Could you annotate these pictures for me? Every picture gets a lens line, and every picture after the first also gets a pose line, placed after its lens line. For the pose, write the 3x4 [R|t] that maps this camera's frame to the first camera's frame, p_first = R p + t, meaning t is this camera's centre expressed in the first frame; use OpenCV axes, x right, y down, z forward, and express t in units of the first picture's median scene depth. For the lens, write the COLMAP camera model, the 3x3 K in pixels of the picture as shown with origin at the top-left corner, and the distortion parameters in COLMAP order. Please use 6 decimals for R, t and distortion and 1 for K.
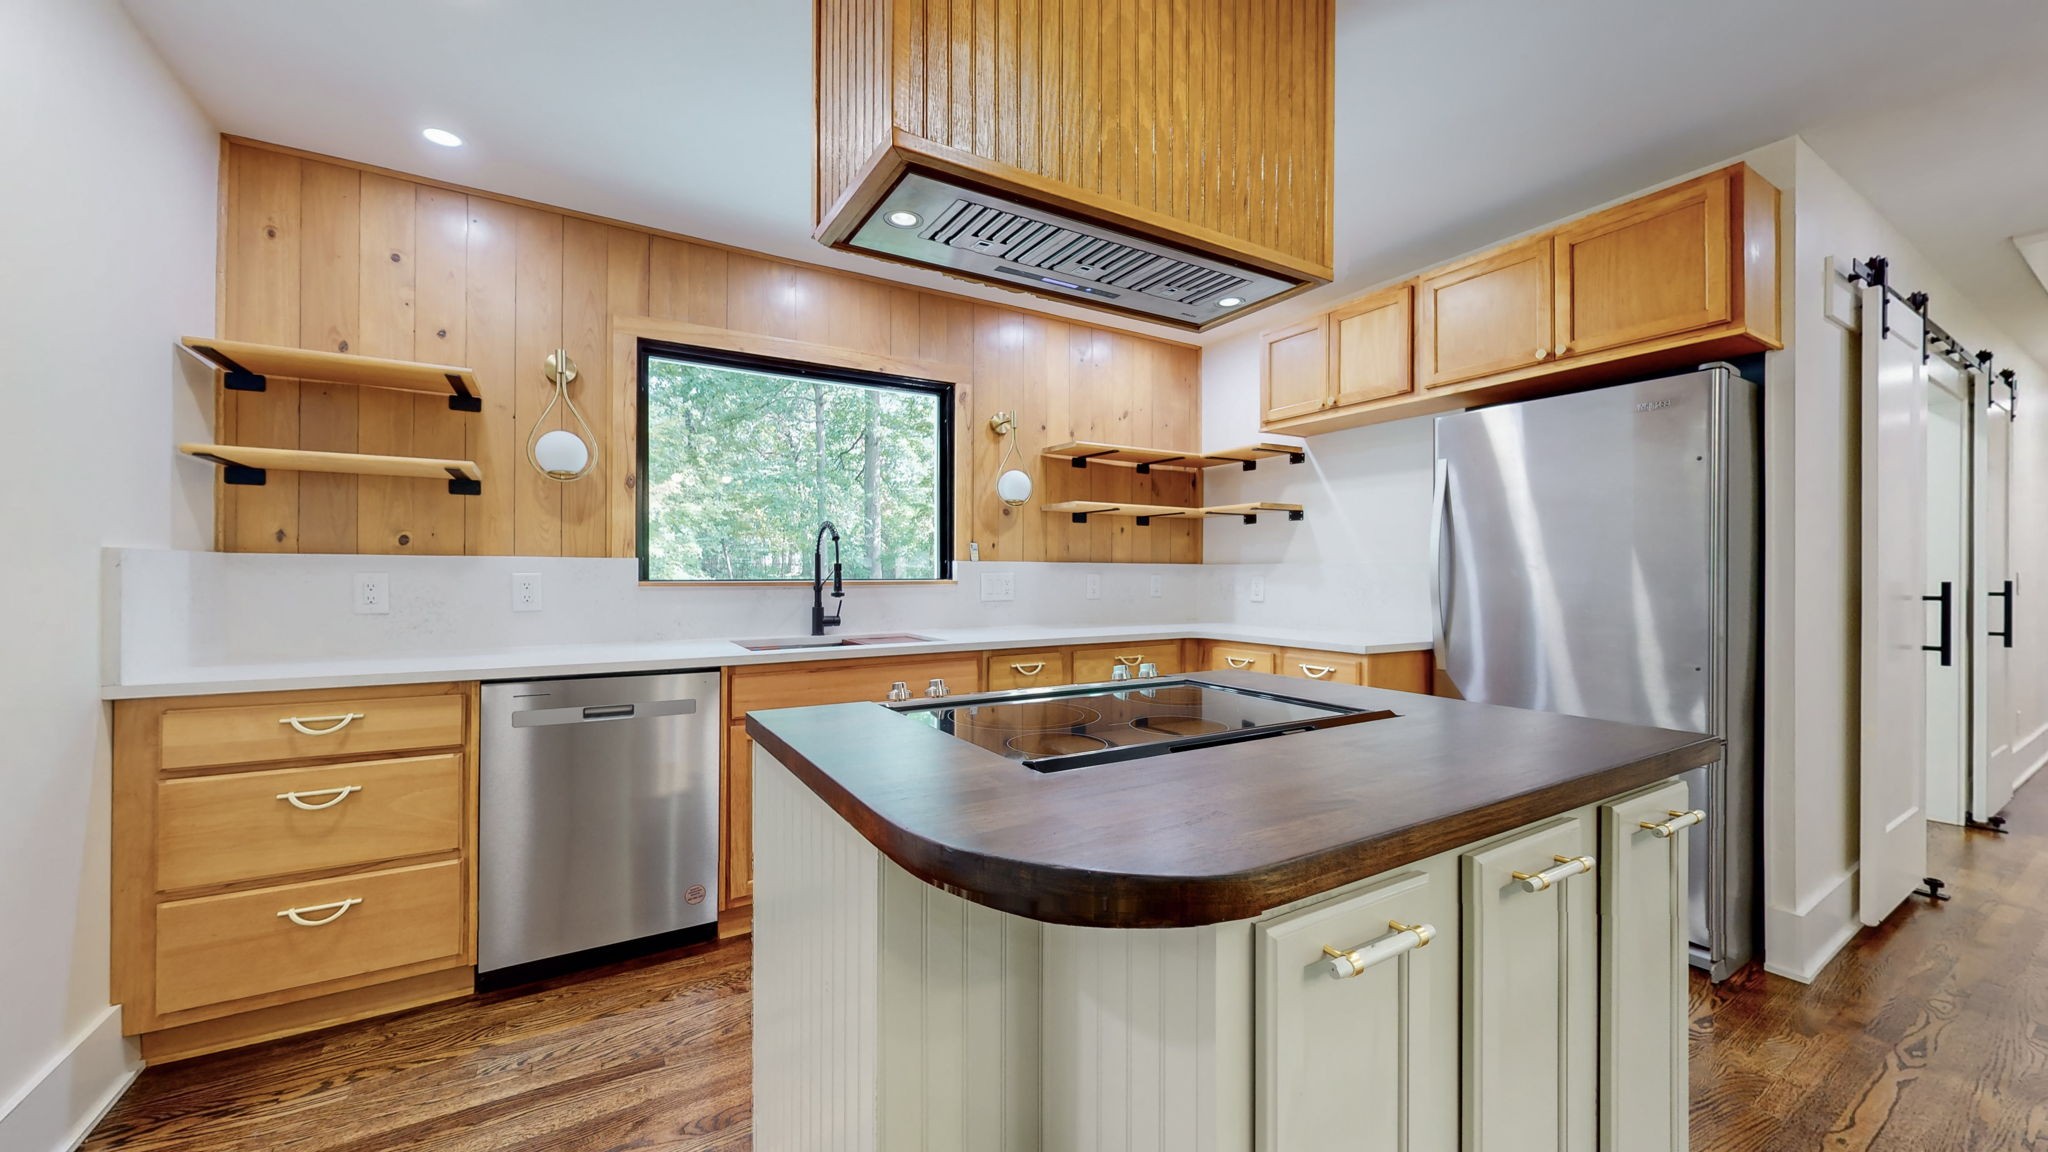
lens RADIAL K [[754.0, 0, 1024.0], [0, 754.0, 576.0], [0, 0, 1]] dist [-0.000575, 0.000036]
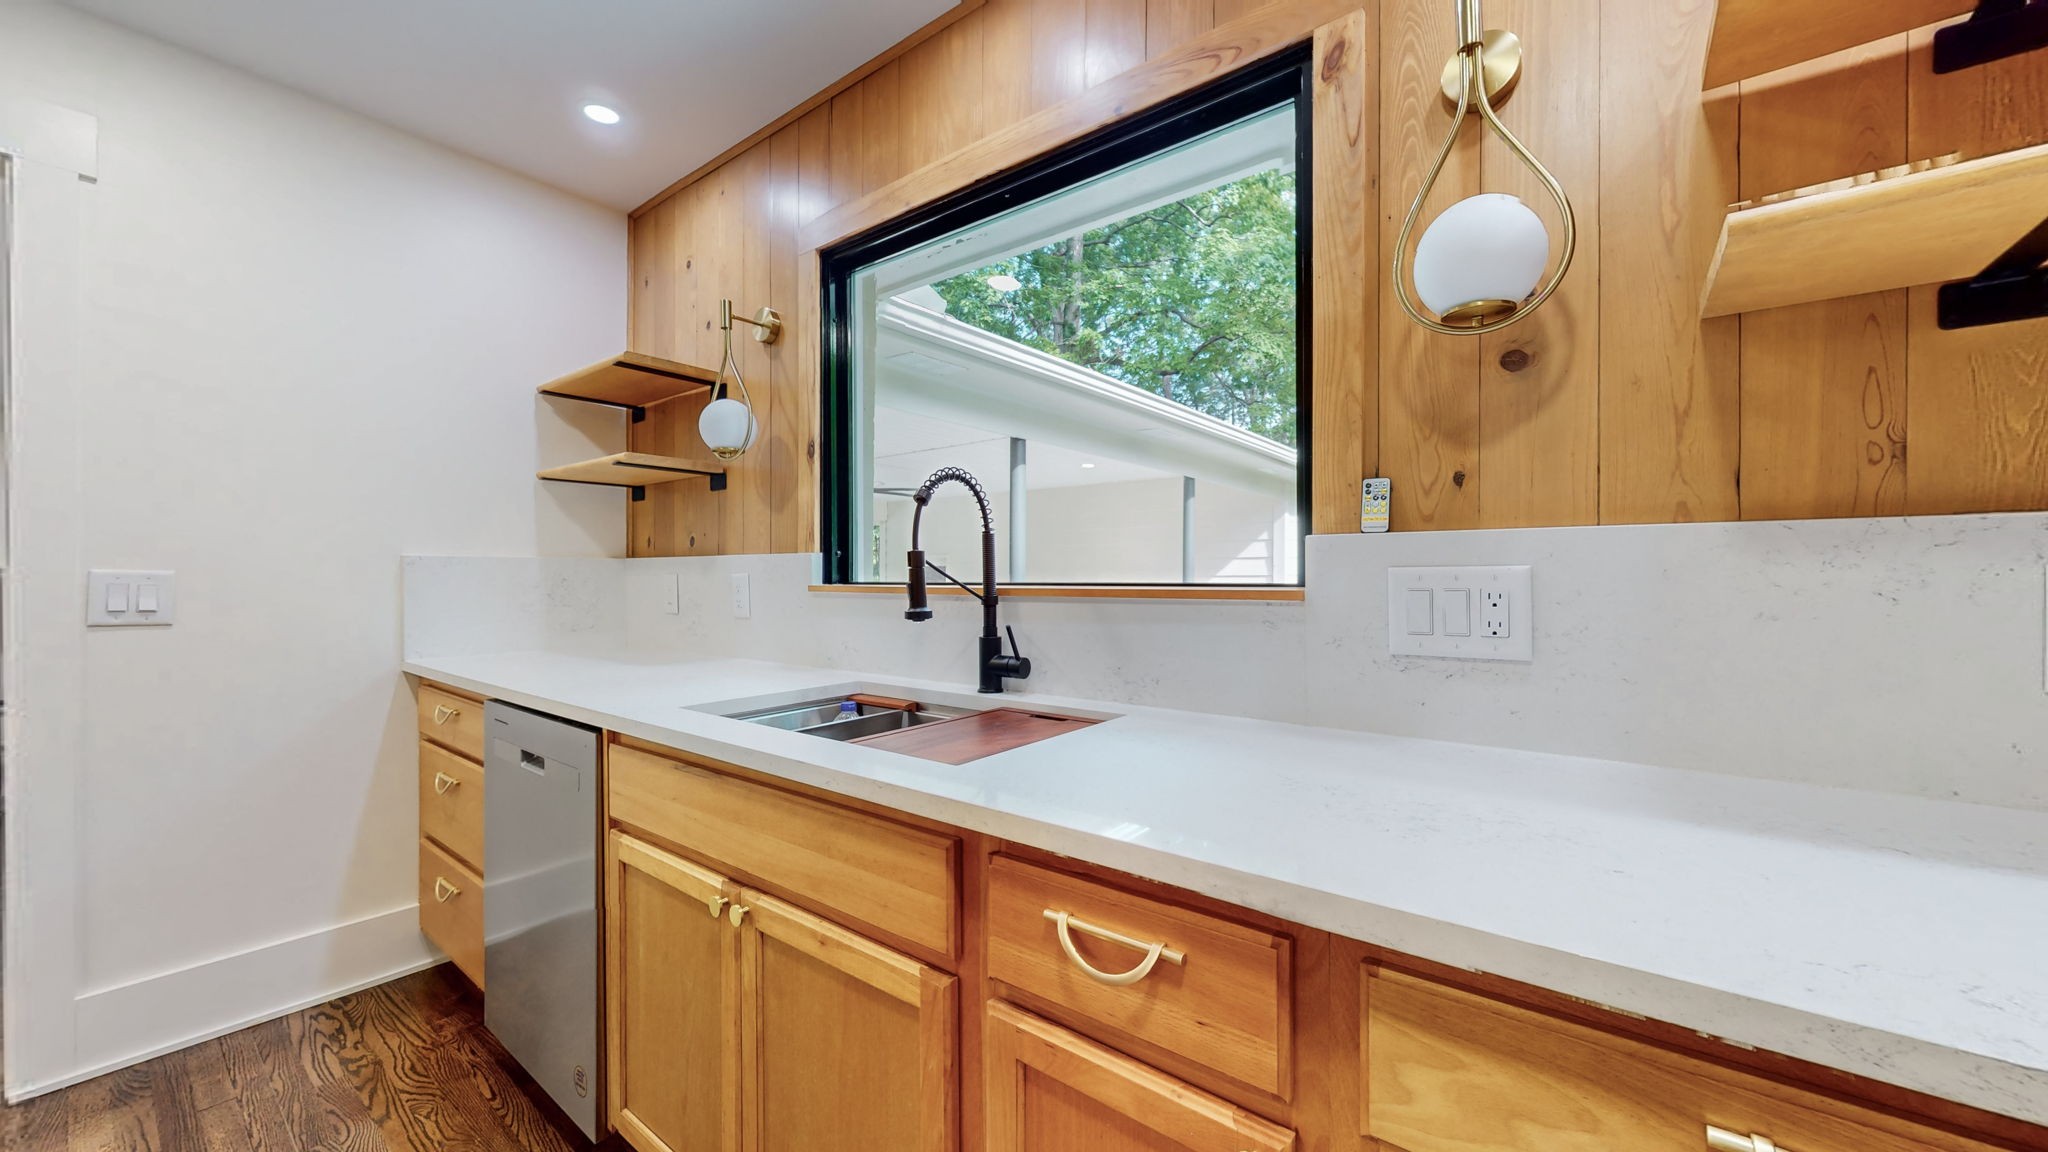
lens RADIAL K [[754.0, 0, 1024.0], [0, 754.0, 576.0], [0, 0, 1]] dist [-0.000575, 0.000036]
pose [[0.349828, 0.000875, -0.936814, 0.217197], [0.003041, 0.999993, 0.002070, -0.001764], [0.936809, -0.003573, 0.349823, 0.836506]]
